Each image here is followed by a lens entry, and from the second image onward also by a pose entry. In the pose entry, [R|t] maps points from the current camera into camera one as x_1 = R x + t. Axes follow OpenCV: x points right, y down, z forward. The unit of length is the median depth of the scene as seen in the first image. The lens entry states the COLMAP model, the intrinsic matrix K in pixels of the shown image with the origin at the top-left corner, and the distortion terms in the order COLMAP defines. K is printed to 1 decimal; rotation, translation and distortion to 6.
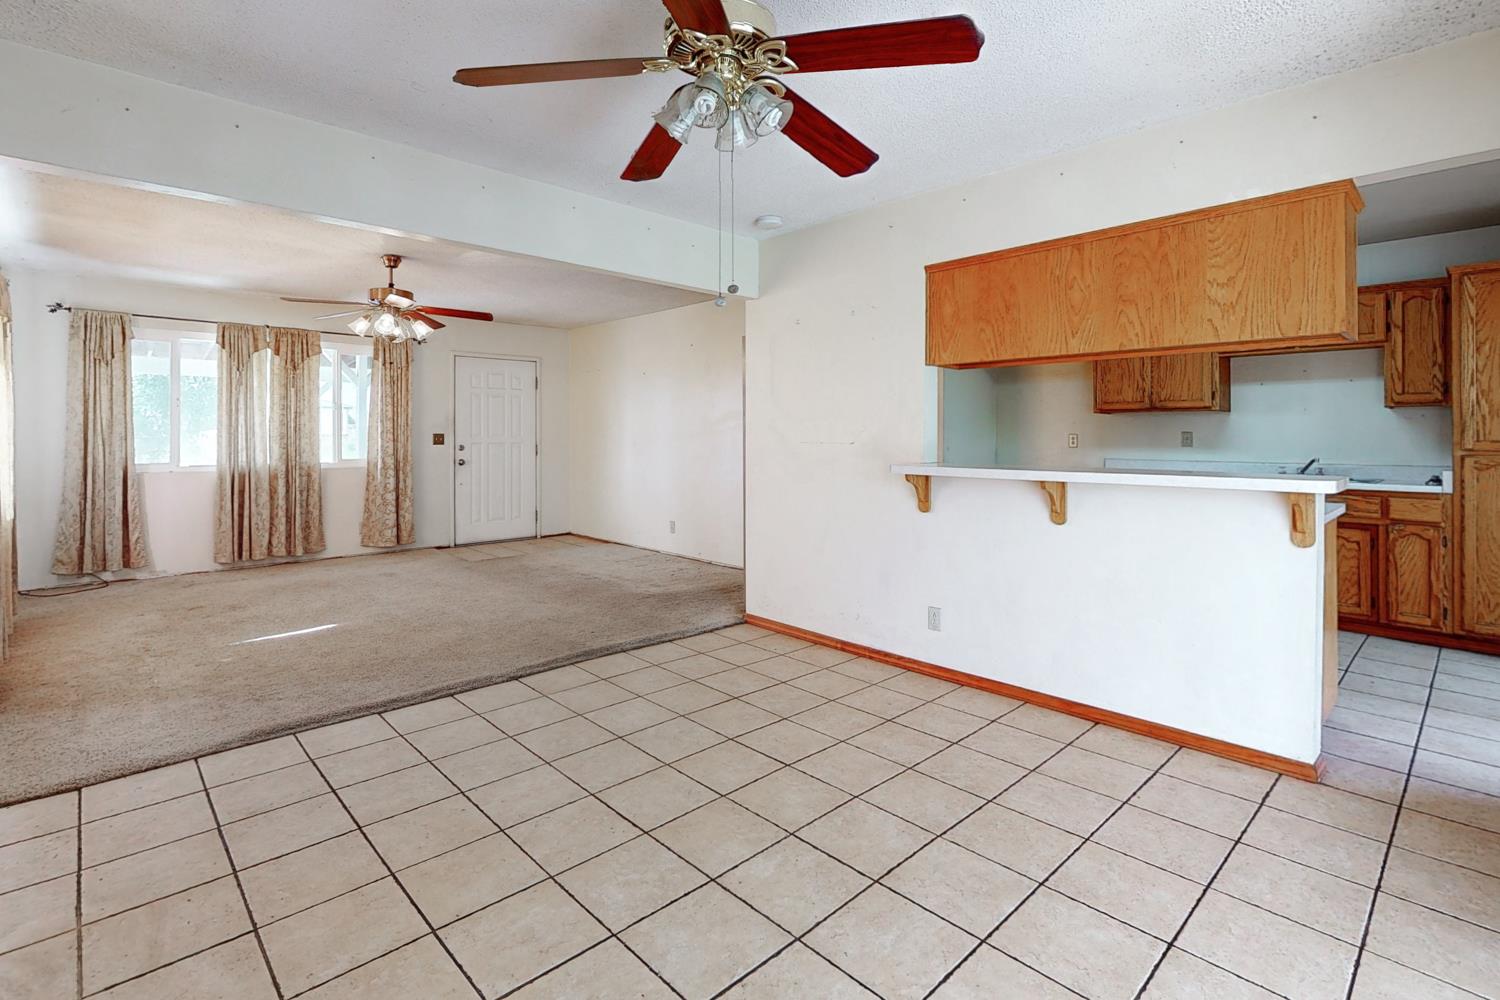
lens RADIAL K [[710.5, 0, 741.1], [0, 710.5, 411.2], [0, 0, 1]] dist [0.000277, 0.000059]
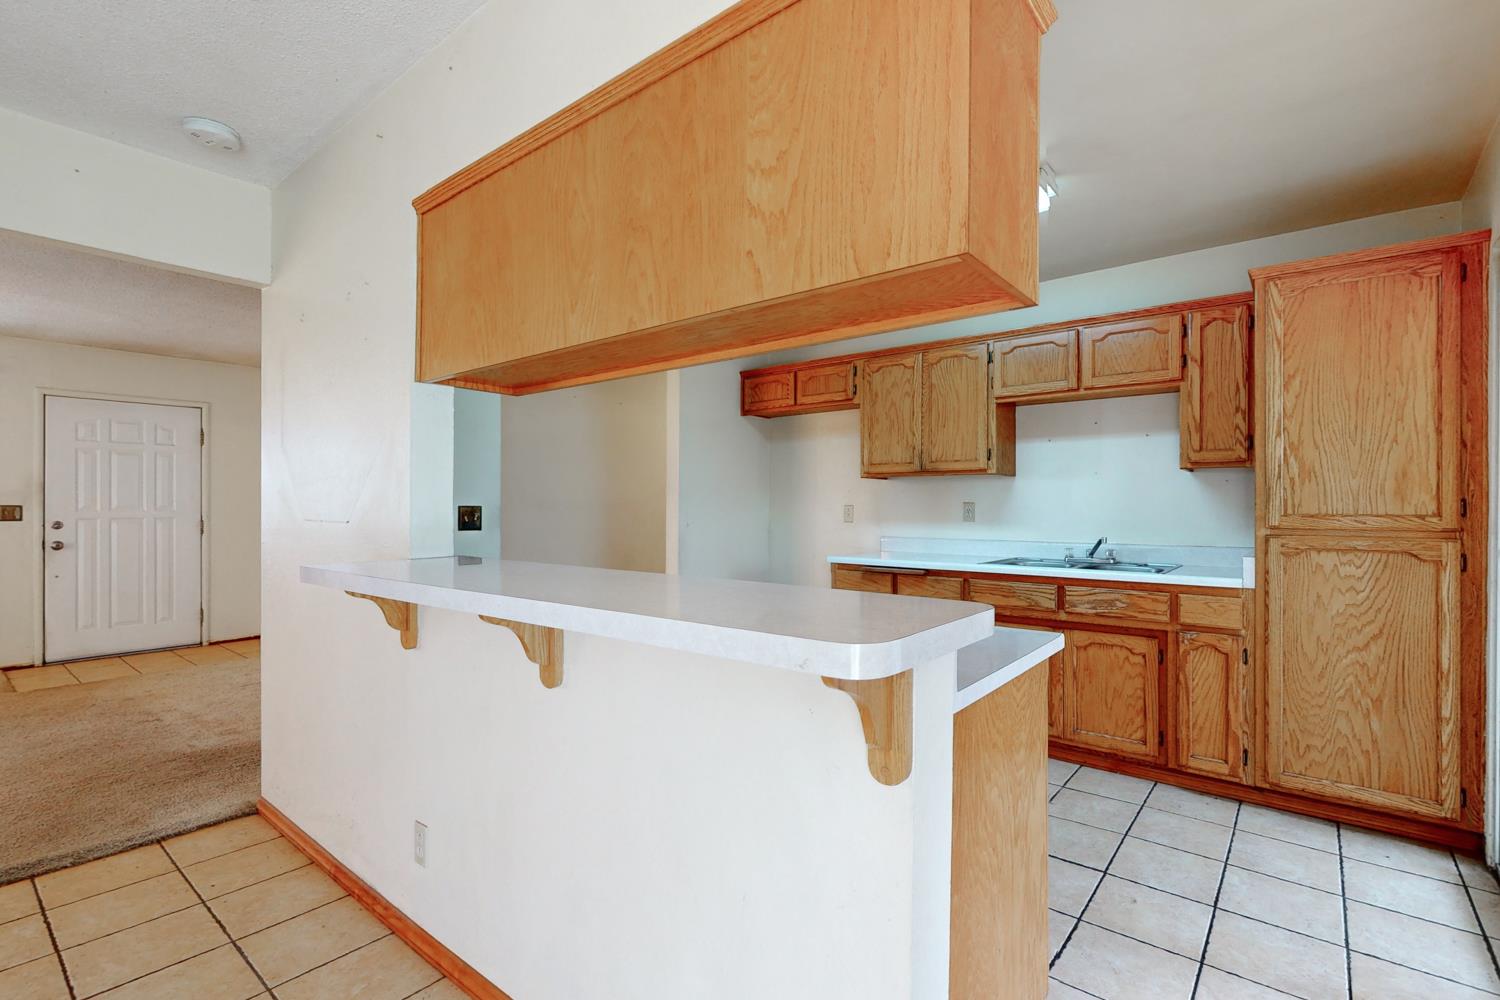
lens RADIAL K [[694.5, 0, 788.0], [0, 694.5, 481.8], [0, 0, 1]] dist [0.000276, -0.000288]
pose [[0.986129, 0.003880, 0.165933, 0.292226], [-0.003898, 0.999992, -0.000214, 0.007356], [-0.165933, -0.000436, 0.986137, 0.269879]]
